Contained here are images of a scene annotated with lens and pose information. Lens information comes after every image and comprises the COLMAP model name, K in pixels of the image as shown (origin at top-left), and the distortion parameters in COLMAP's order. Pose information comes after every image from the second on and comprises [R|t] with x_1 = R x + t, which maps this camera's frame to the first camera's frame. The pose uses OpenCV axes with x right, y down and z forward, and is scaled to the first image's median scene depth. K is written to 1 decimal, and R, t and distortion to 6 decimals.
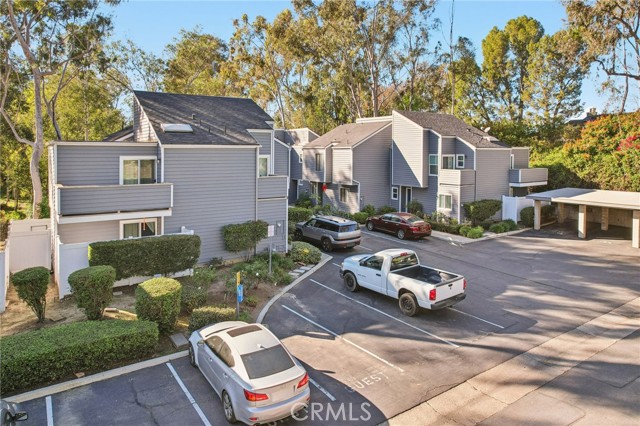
lens RADIAL K [[427.8, 0, 319.7], [0, 427.8, 165.4], [0, 0, 1]] dist [-0.066401, 0.114916]
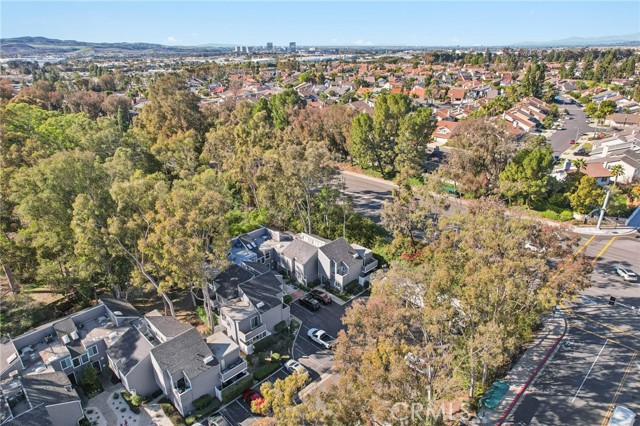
lens RADIAL K [[407.9, 0, 320.0], [0, 407.9, 213.0], [0, 0, 1]] dist [-0.063292, 0.084889]
pose [[0.983024, -0.073700, 0.168024, -0.225690], [0.012773, 0.941045, 0.338039, -1.233251], [-0.183032, -0.330155, 0.926011, -1.263391]]
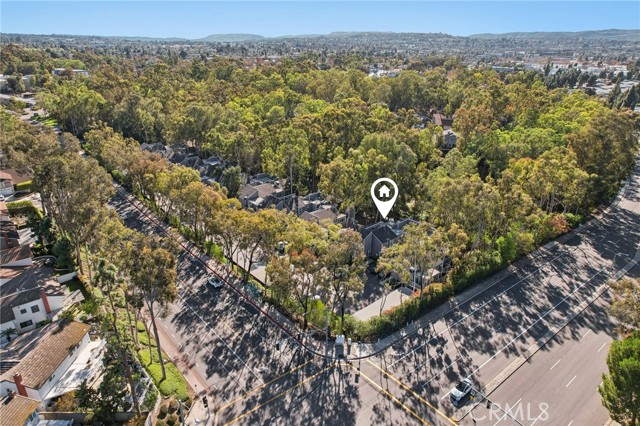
lens RADIAL K [[407.9, 0, 320.0], [0, 407.9, 213.0], [0, 0, 1]] dist [-0.063292, 0.084889]
pose [[0.105427, 0.380264, -0.918850, 3.116110], [-0.049559, 0.924860, 0.377065, -1.653284], [0.993191, 0.005784, 0.116351, -0.045477]]
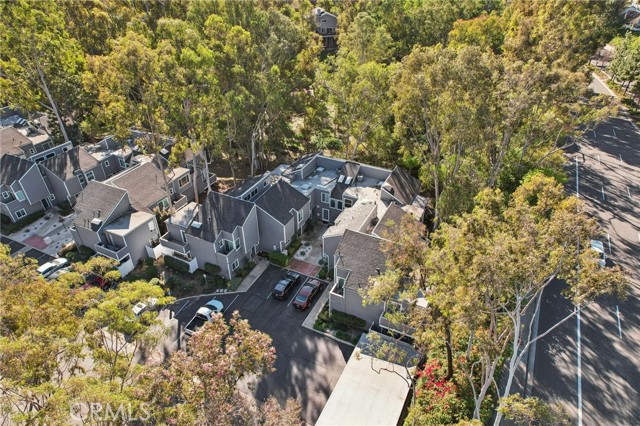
lens RADIAL K [[407.9, 0, 320.0], [0, 407.9, 213.0], [0, 0, 1]] dist [-0.063292, 0.084889]
pose [[0.477514, 0.479924, -0.735971, 1.206519], [-0.026884, 0.845229, 0.533728, -0.977803], [0.878213, -0.235077, 0.416511, 0.392089]]
